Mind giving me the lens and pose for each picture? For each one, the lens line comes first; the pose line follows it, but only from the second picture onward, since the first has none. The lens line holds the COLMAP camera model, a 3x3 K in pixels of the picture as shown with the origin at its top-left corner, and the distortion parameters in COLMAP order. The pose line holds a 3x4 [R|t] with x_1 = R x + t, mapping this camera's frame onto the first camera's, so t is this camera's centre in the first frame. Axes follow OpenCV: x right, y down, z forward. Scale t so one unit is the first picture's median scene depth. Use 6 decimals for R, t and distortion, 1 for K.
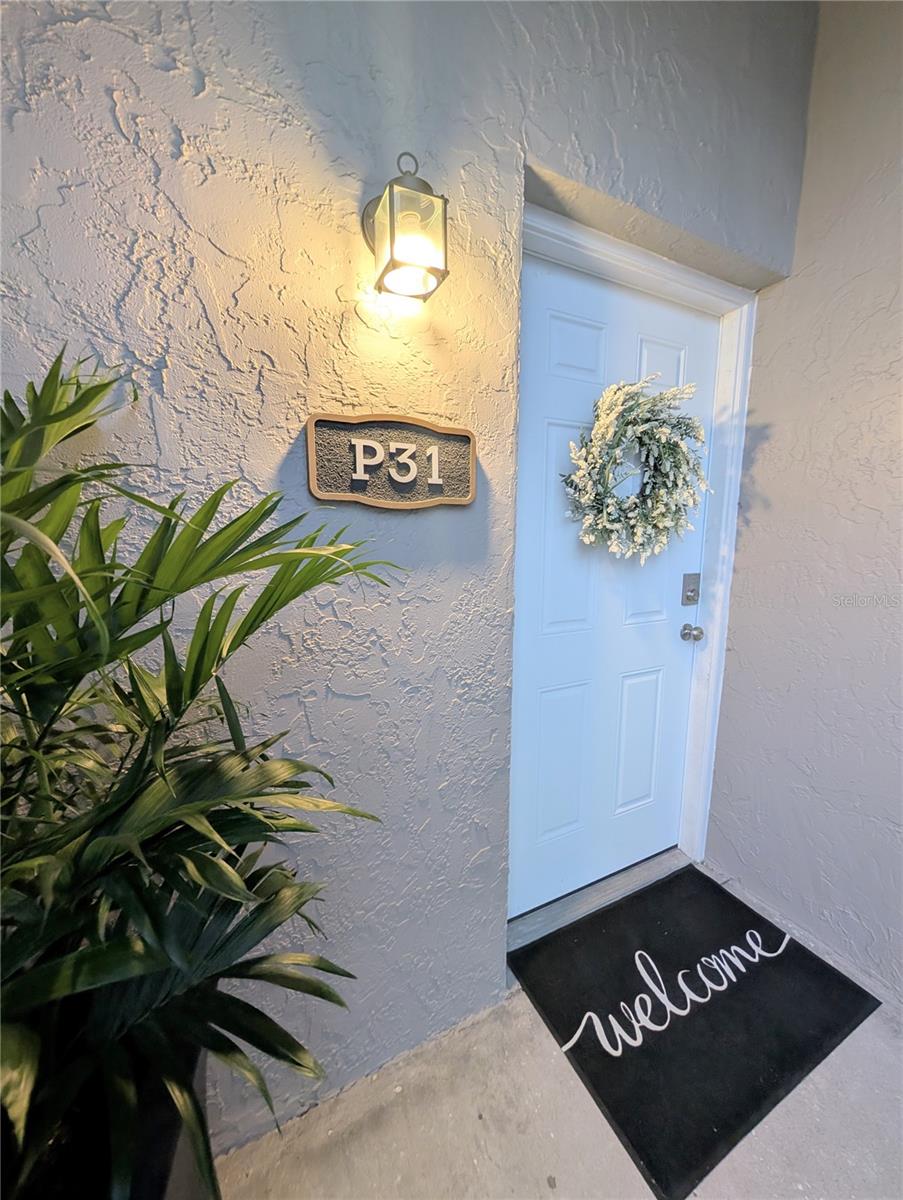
lens RADIAL K [[455.3, 0, 453.1], [0, 455.3, 600.4], [0, 0, 1]] dist [-0.001847, 0.000021]
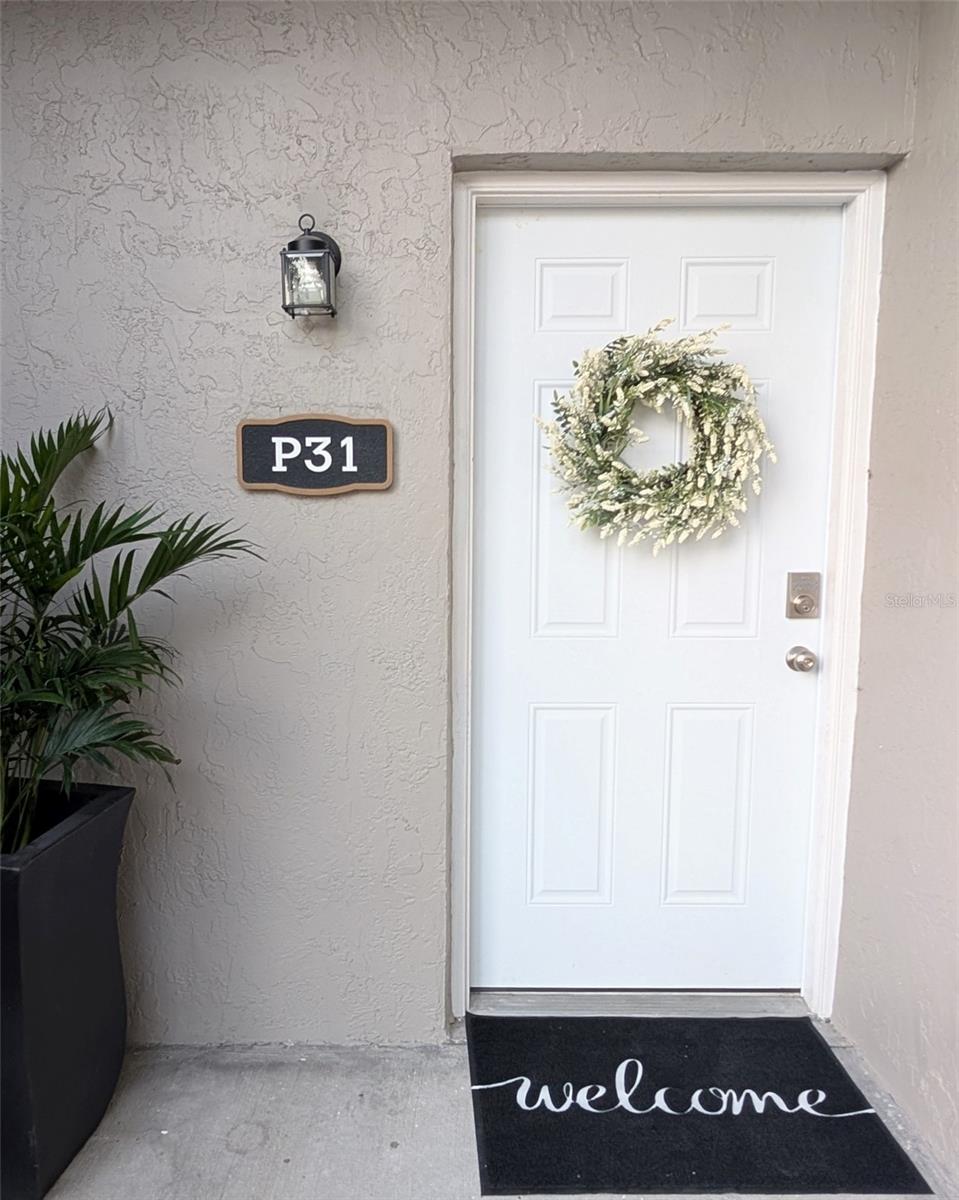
lens RADIAL K [[1095.6, 0, 479.5], [0, 1095.6, 600.0], [0, 0, 1]] dist [0.005704, -0.000526]
pose [[0.892173, 0.050470, -0.448866, 1.188790], [-0.065452, 0.997695, -0.017915, 0.063082], [0.446927, 0.045363, 0.893419, -0.985415]]
